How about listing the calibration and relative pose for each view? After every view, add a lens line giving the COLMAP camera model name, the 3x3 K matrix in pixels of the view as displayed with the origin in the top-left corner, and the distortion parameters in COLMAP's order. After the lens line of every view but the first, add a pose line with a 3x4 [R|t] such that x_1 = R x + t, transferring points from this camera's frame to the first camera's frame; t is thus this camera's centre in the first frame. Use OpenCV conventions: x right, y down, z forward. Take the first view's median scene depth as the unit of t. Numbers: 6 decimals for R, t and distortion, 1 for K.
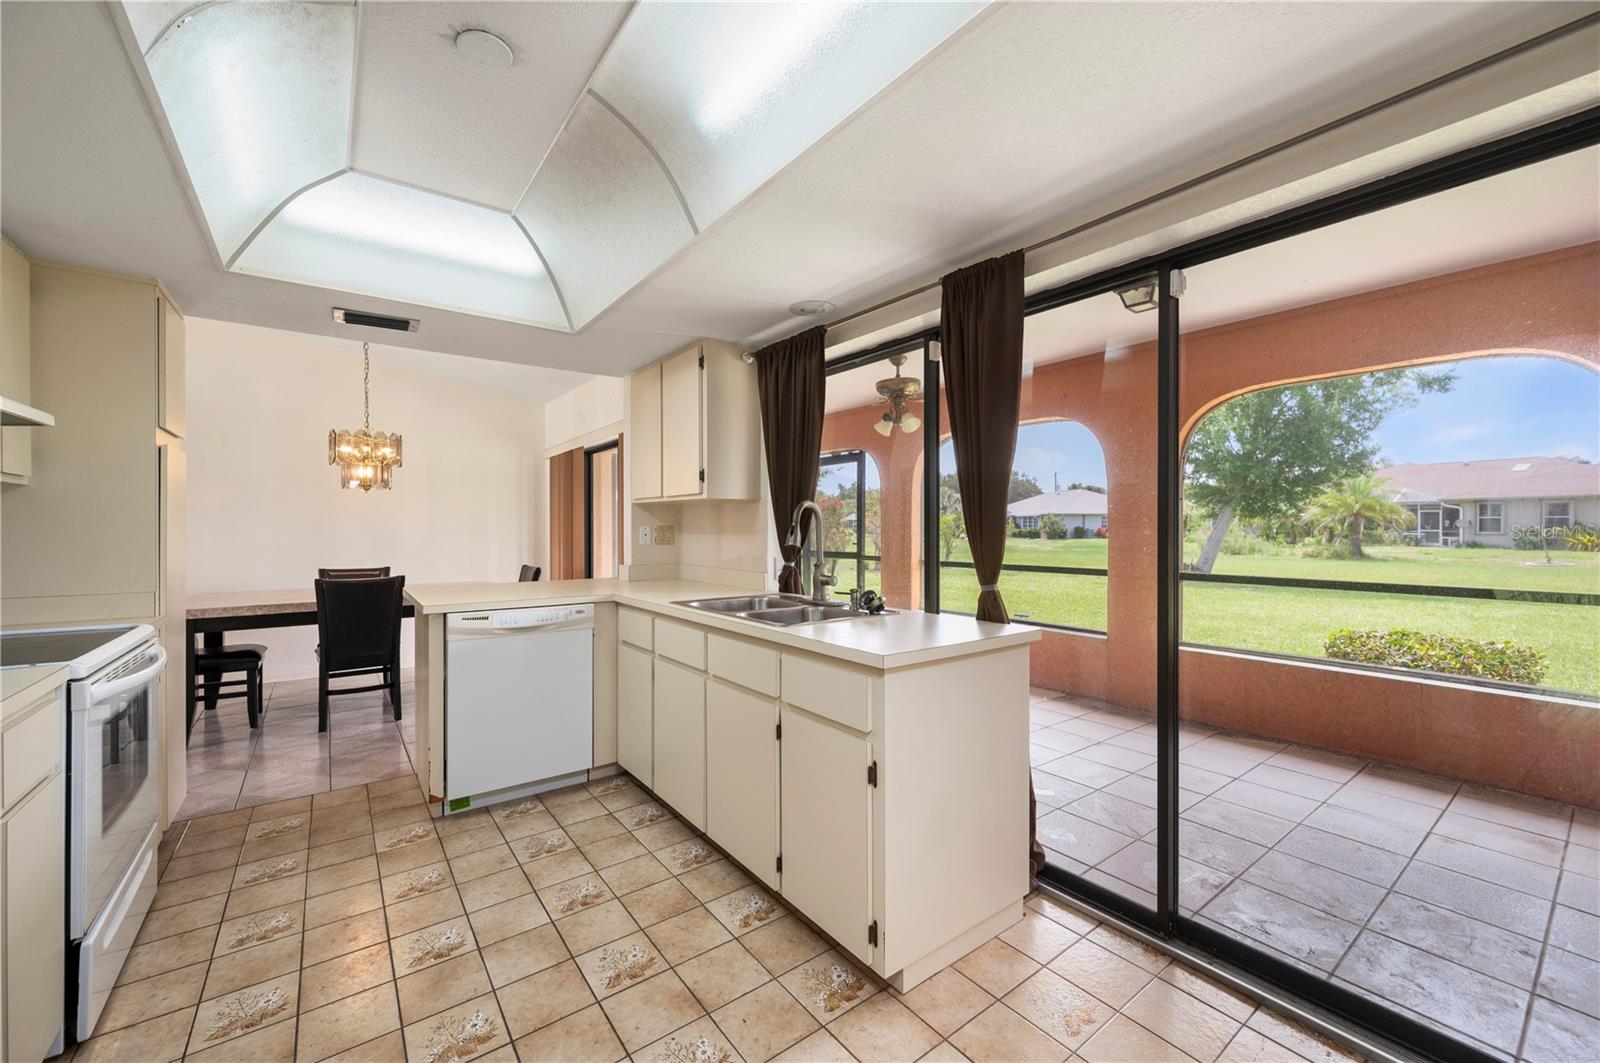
lens RADIAL K [[637.8, 0, 799.4], [0, 637.8, 522.9], [0, 0, 1]] dist [-0.002944, 0.000807]
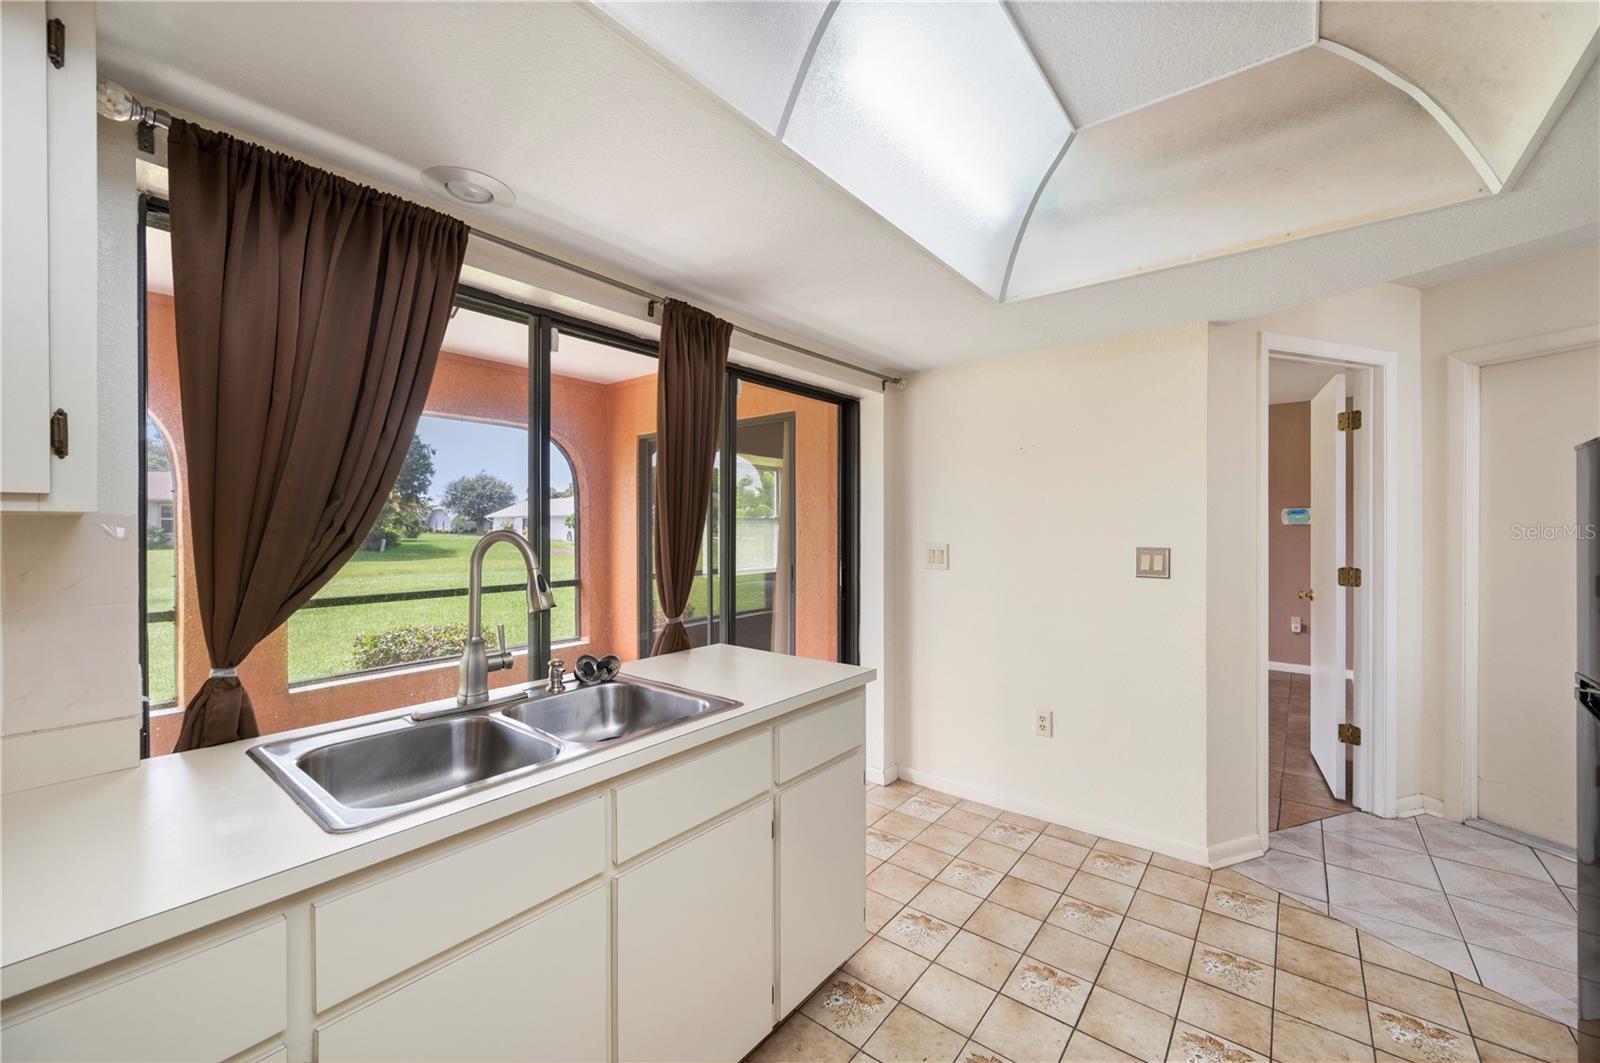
lens RADIAL K [[637.8, 0, 791.1], [0, 637.8, 529.9], [0, 0, 1]] dist [-0.002944, 0.000807]
pose [[-0.255470, -0.005561, 0.966801, -0.583834], [-0.006618, 0.999970, 0.004003, -0.038303], [-0.966794, -0.005375, -0.255499, 0.850404]]
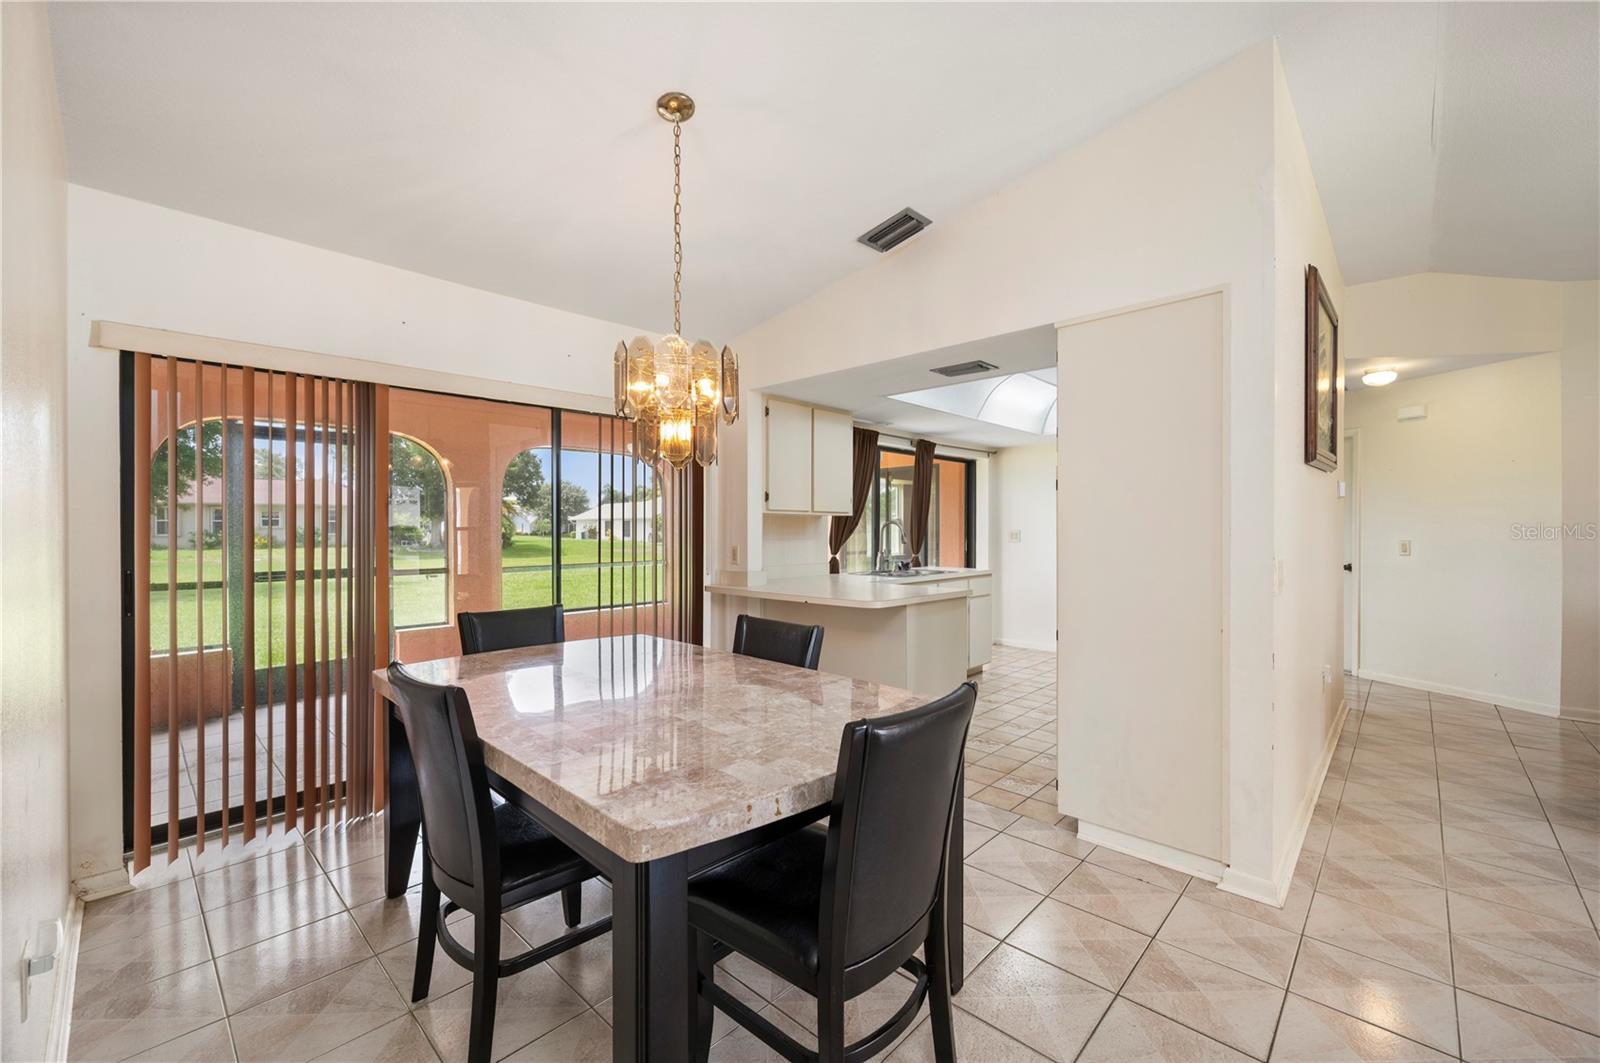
lens RADIAL K [[649.2, 0, 806.2], [0, 649.2, 532.1], [0, 0, 1]] dist [-0.003707, -0.000909]
pose [[-0.183286, -0.004756, 0.983048, -1.871521], [-0.008209, 0.999961, 0.003307, -0.003047], [-0.983025, -0.007464, -0.183318, 1.561846]]
